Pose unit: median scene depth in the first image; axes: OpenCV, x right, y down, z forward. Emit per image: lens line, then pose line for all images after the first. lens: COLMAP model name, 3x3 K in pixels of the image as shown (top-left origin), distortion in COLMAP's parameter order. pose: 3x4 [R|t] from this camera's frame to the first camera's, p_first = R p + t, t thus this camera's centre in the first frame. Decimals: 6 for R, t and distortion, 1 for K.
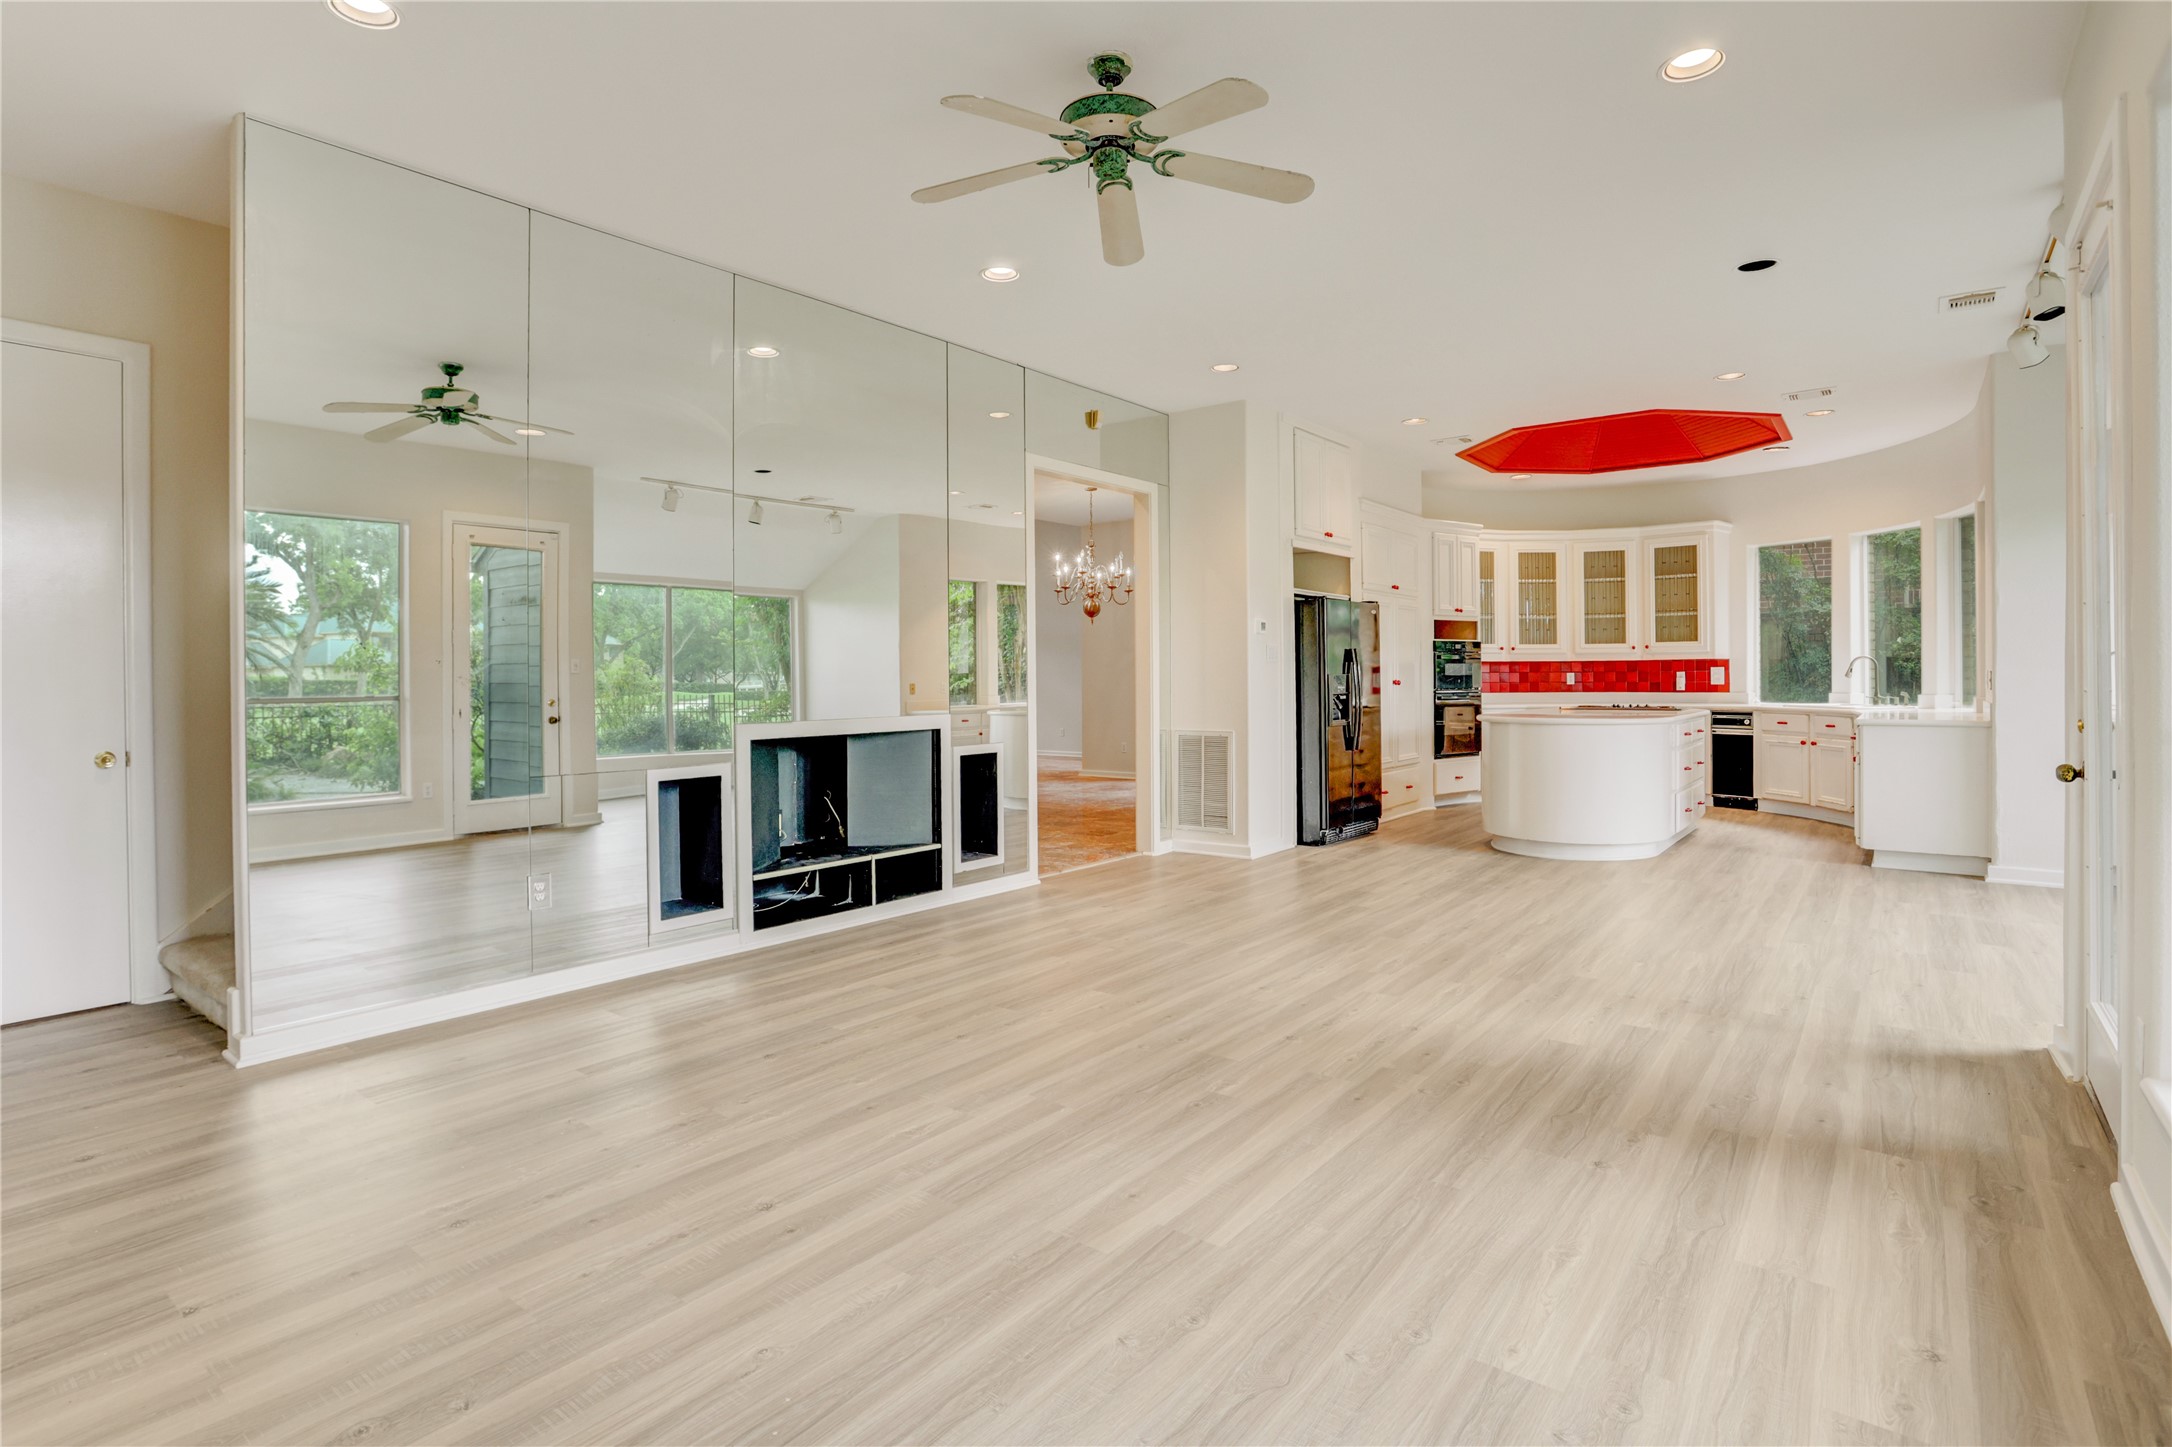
lens RADIAL K [[1090.8, 0, 1077.7], [0, 1090.8, 681.1], [0, 0, 1]] dist [-0.051616, 0.013888]
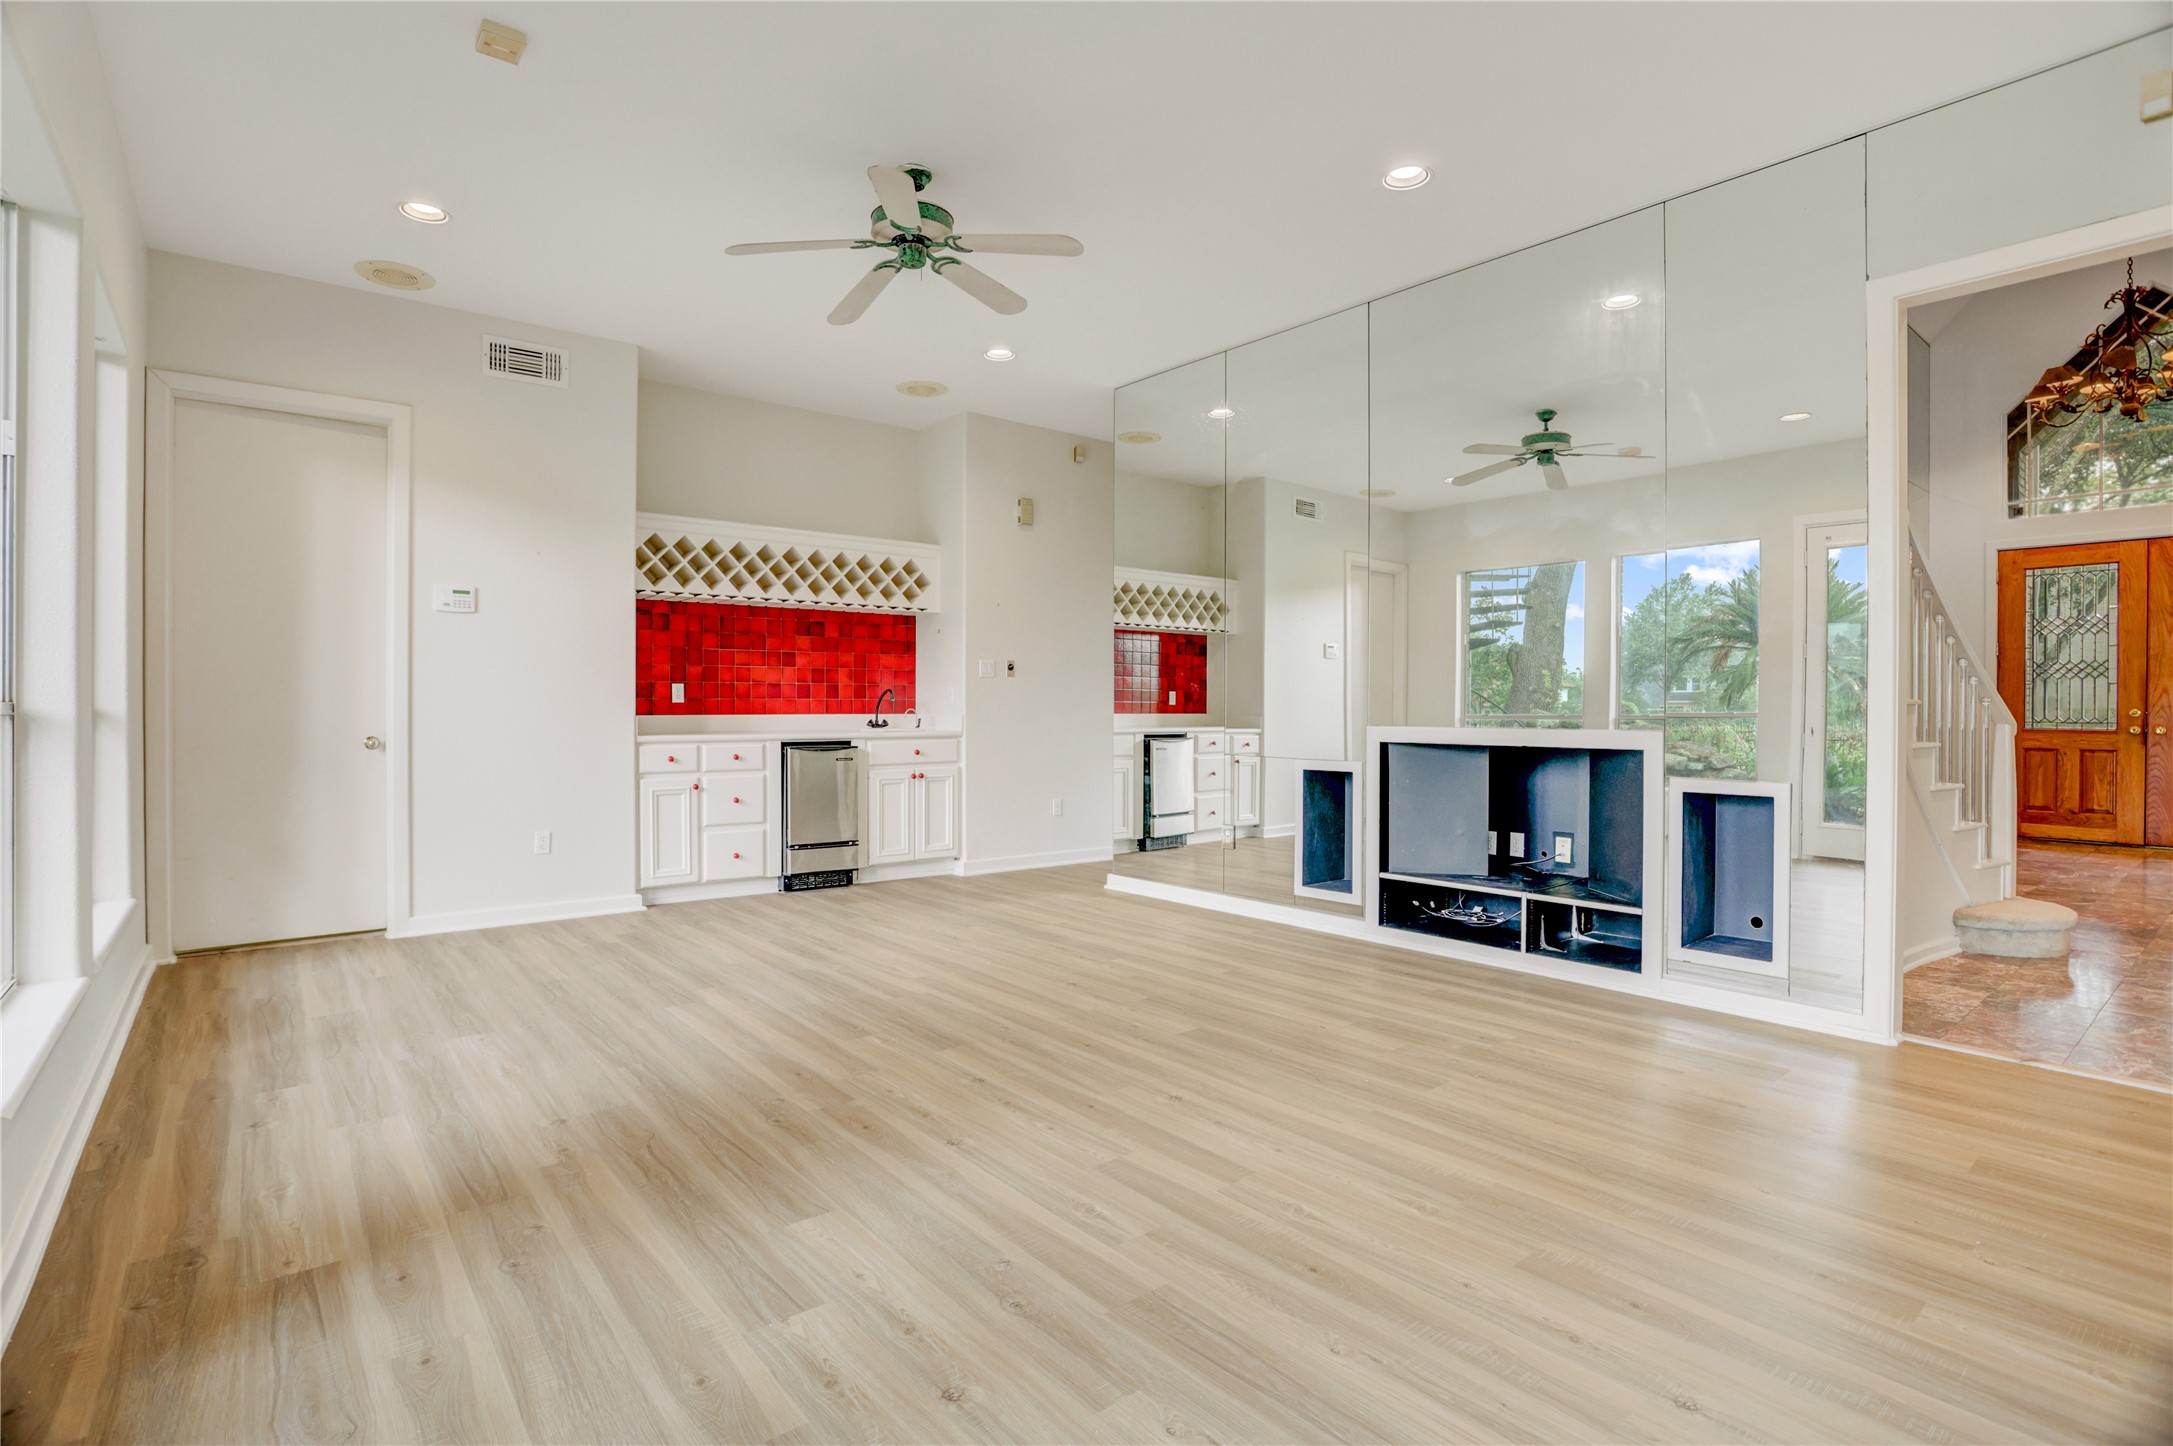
lens RADIAL K [[1045.8, 0, 1054.5], [0, 1045.8, 716.1], [0, 0, 1]] dist [-0.037691, 0.008312]
pose [[-0.245647, 0.013150, -0.969270, 0.521873], [-0.001439, 0.999902, 0.013930, 0.011038], [0.969358, 0.004817, -0.245604, 0.661893]]
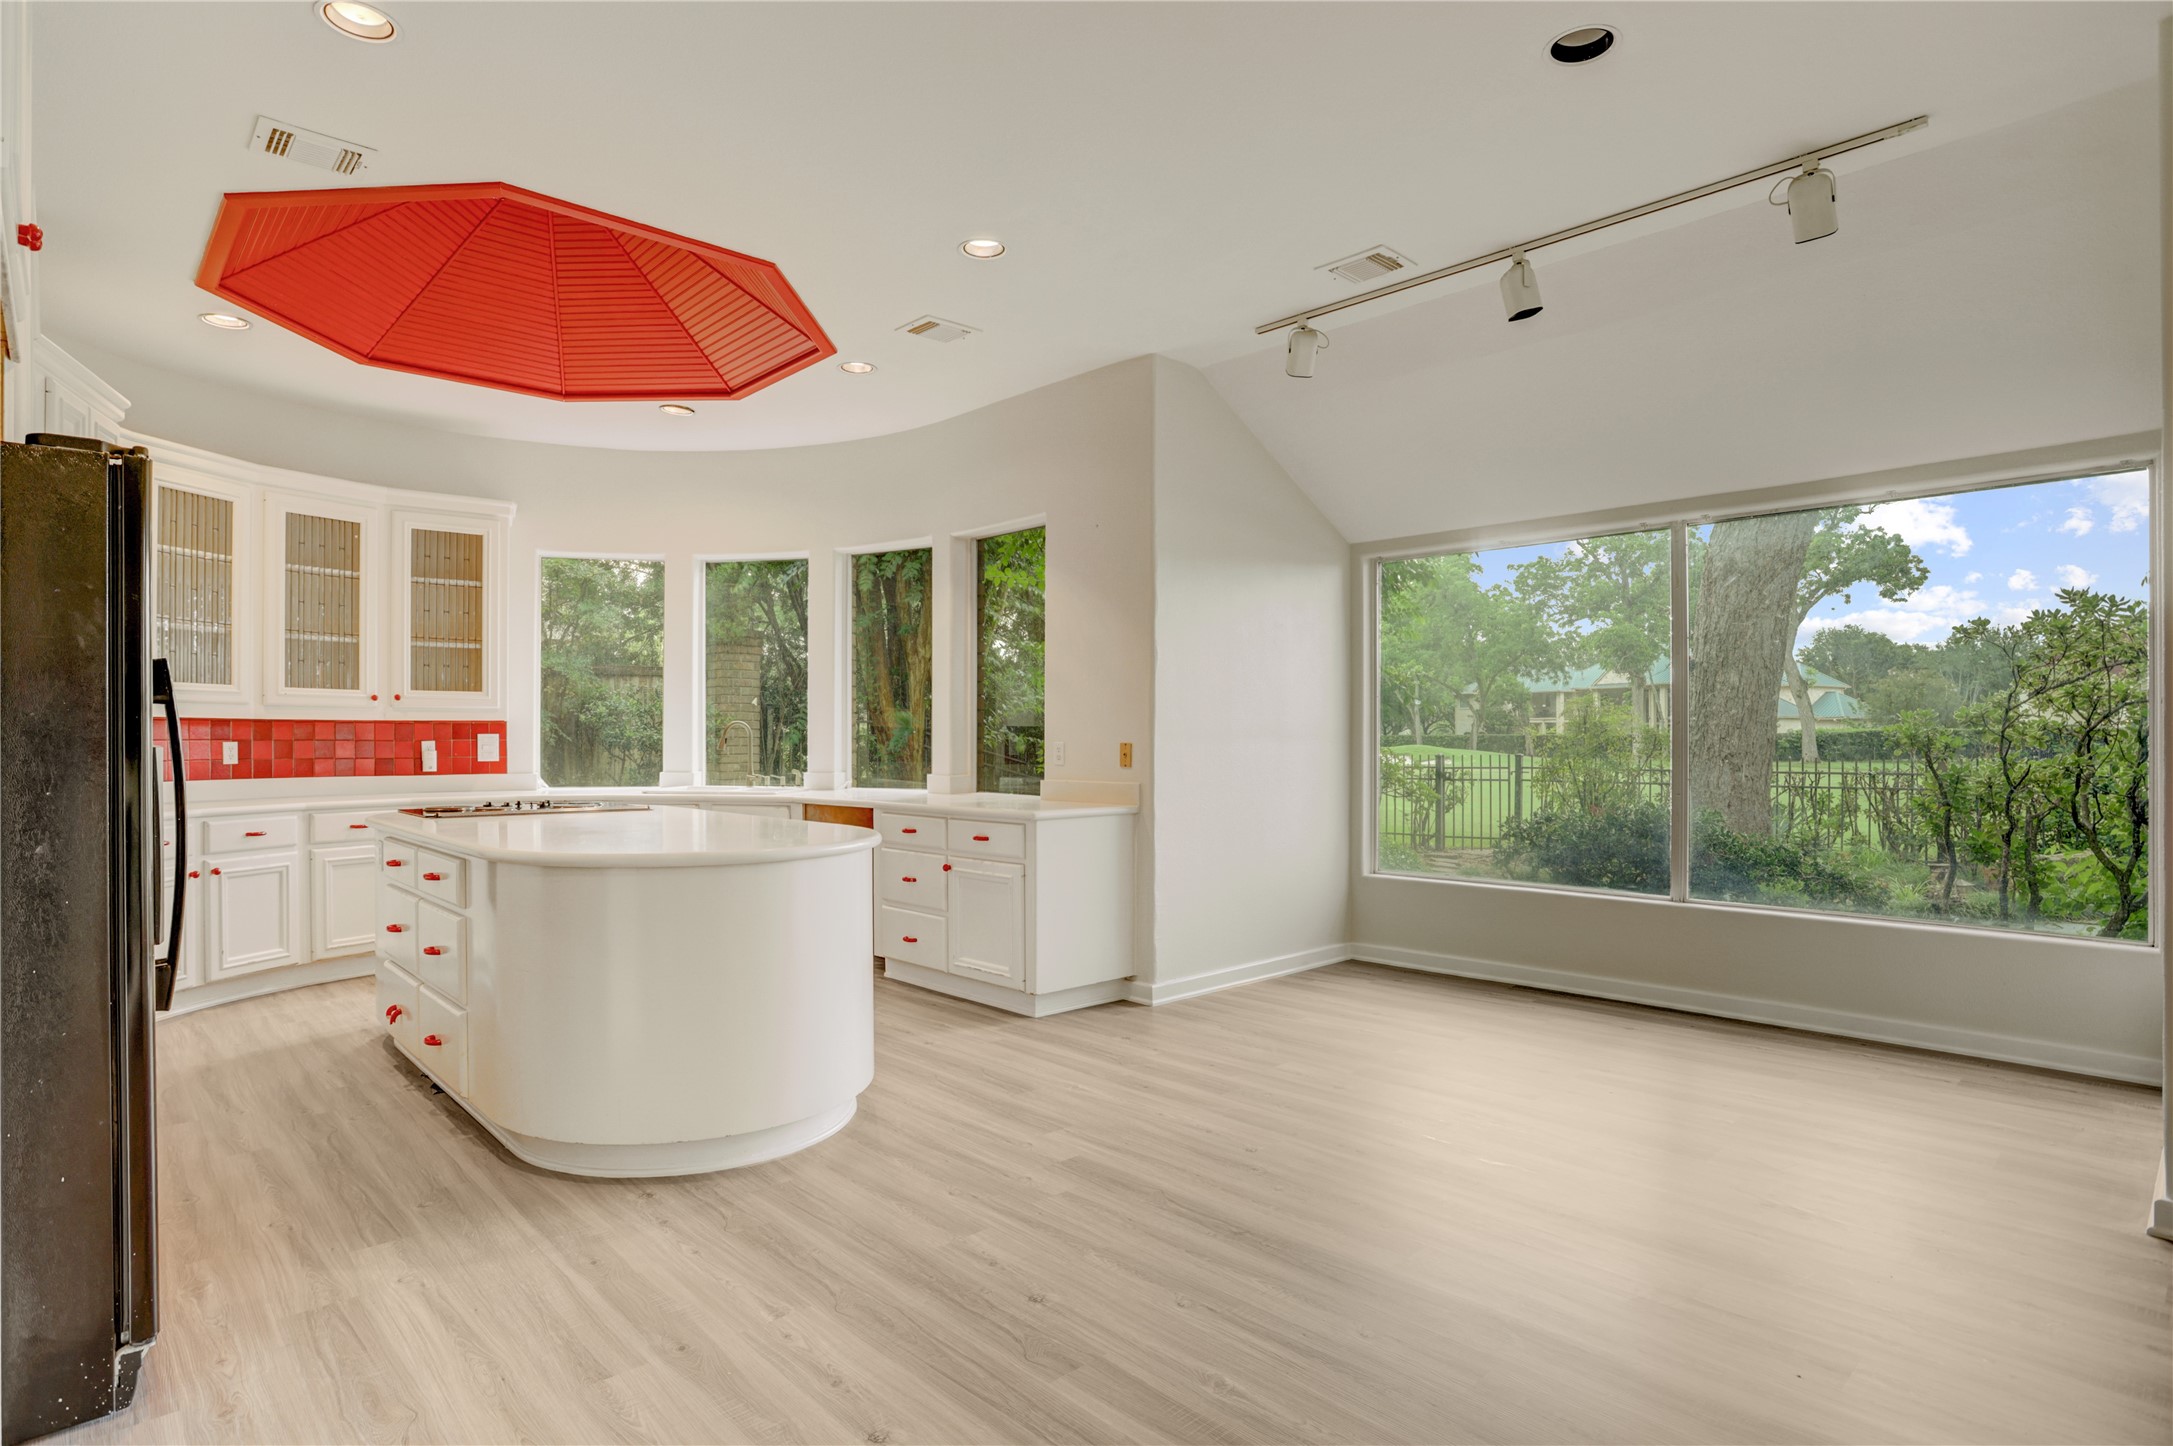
lens RADIAL K [[1127.6, 0, 1068.4], [0, 1127.6, 733.3], [0, 0, 1]] dist [-0.058123, 0.014481]
pose [[0.159907, 0.011760, 0.987062, 0.003447], [0.002398, 0.999921, -0.012302, -0.006334], [-0.987129, 0.004335, 0.159866, 0.814275]]
